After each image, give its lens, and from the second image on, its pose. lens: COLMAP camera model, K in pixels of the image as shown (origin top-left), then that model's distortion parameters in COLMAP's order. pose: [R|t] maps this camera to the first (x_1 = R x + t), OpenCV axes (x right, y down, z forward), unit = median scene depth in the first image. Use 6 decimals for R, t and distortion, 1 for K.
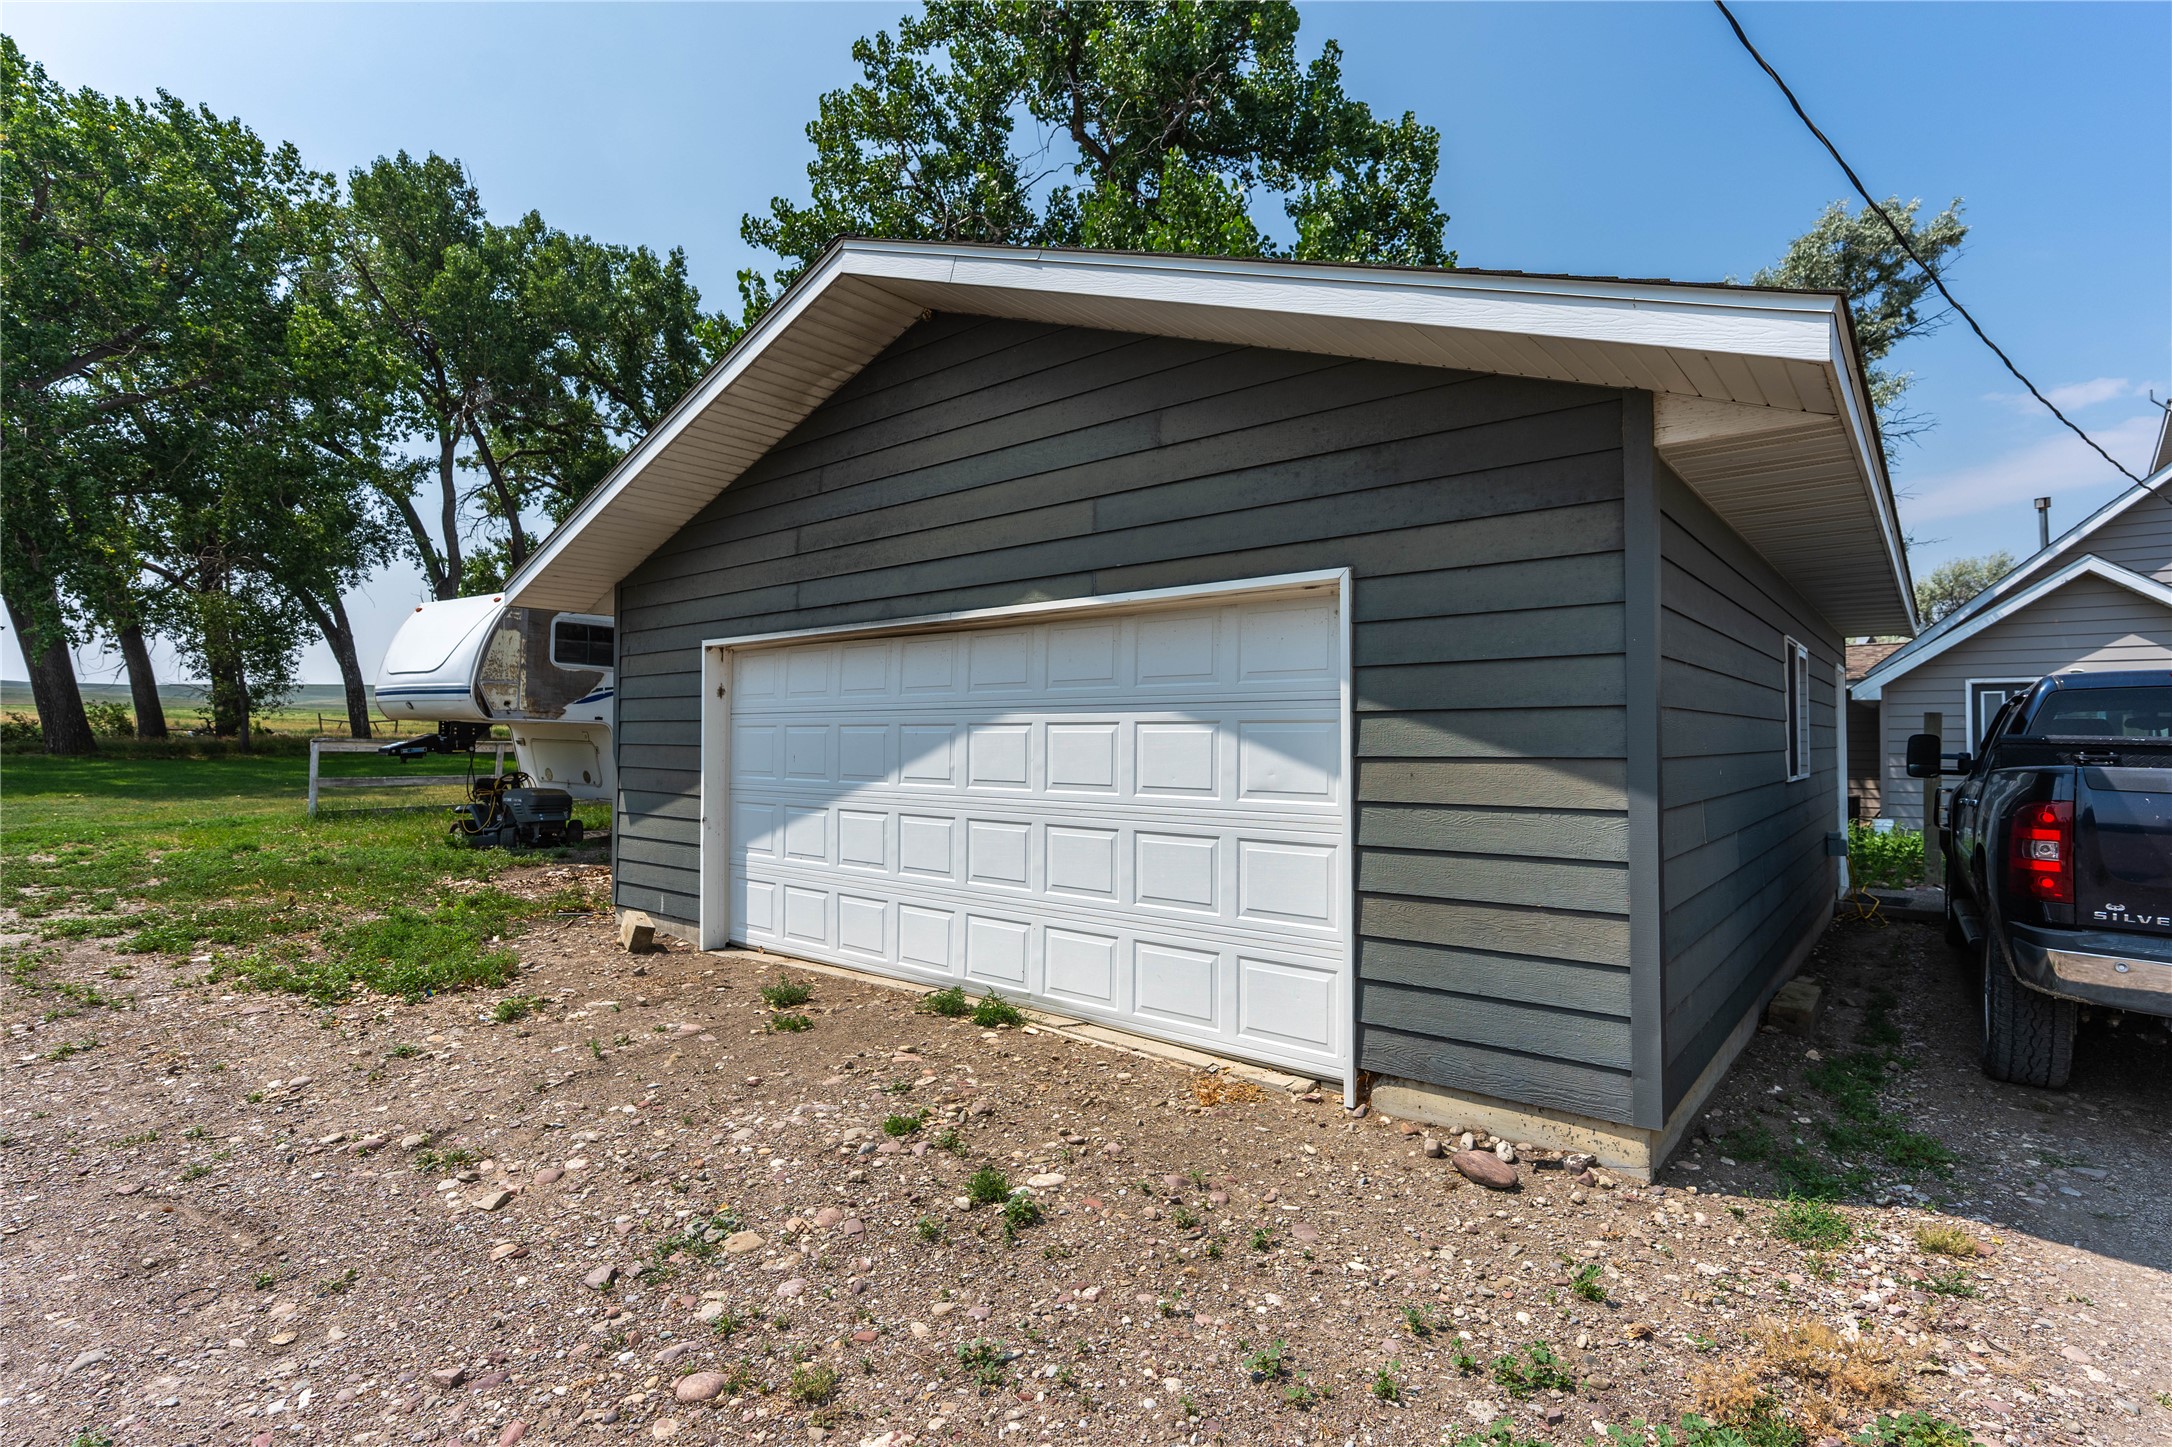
lens RADIAL K [[1029.6, 0, 1117.4], [0, 1029.6, 718.8], [0, 0, 1]] dist [-0.001629, 0.000019]
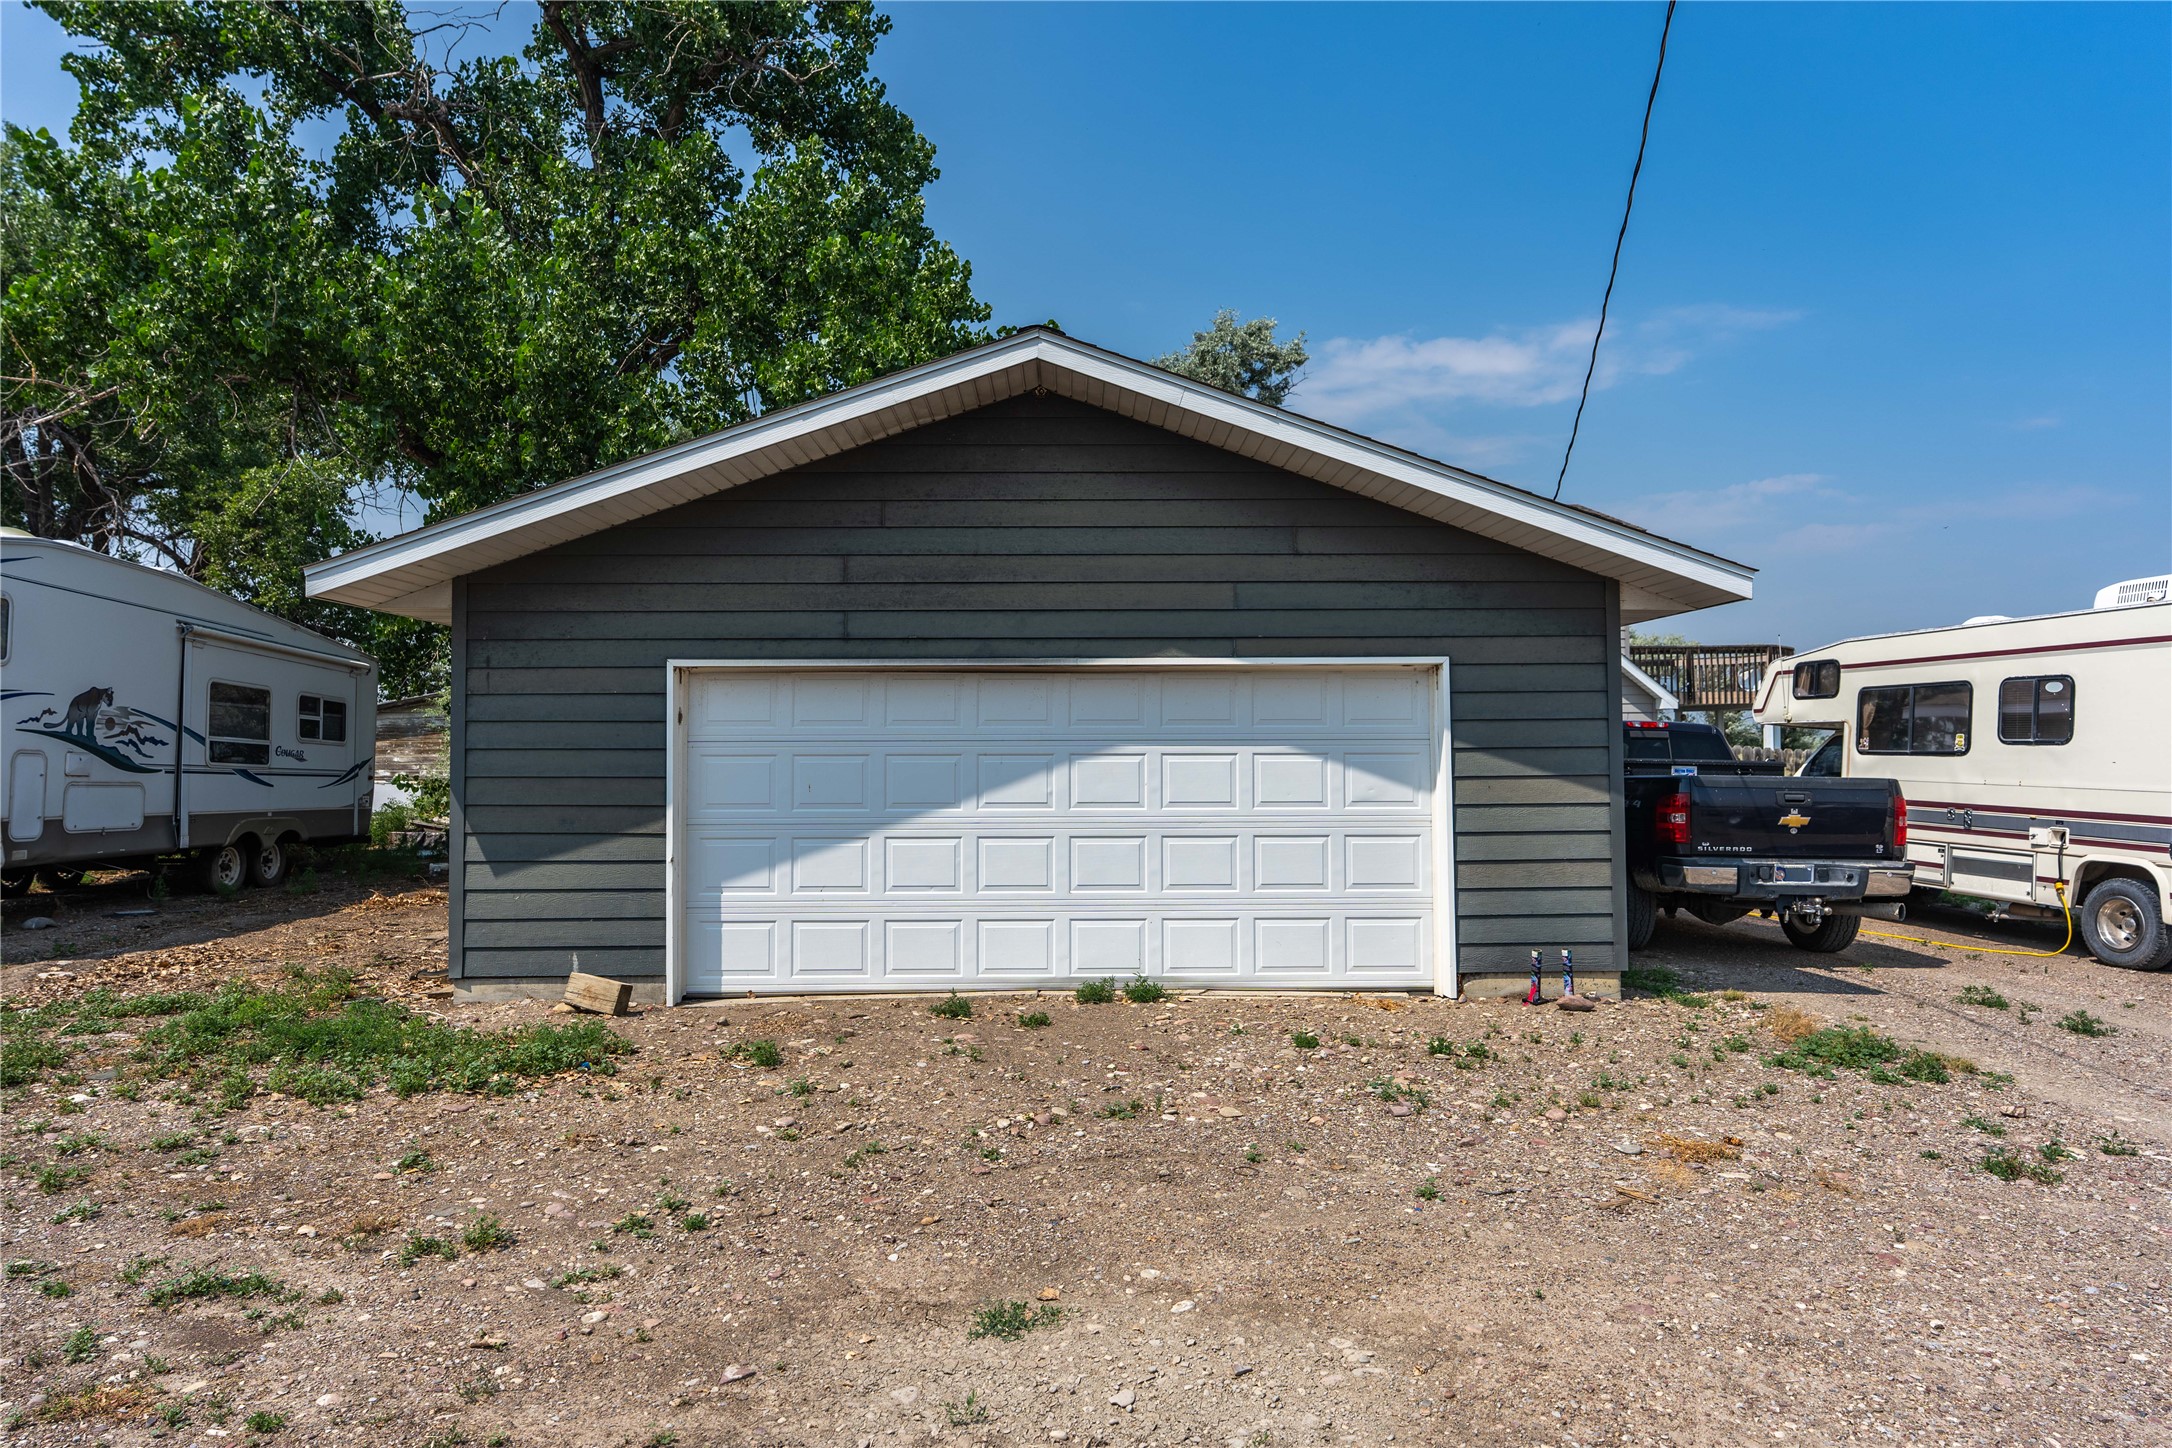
lens RADIAL K [[1291.5, 0, 1086.0], [0, 1291.5, 724.0], [0, 0, 1]] dist [0.002000, 0.000699]
pose [[0.769519, 0.013332, 0.638485, -1.160165], [-0.007175, 0.999899, -0.012230, -0.012482], [-0.638584, 0.004830, 0.769537, -0.133842]]
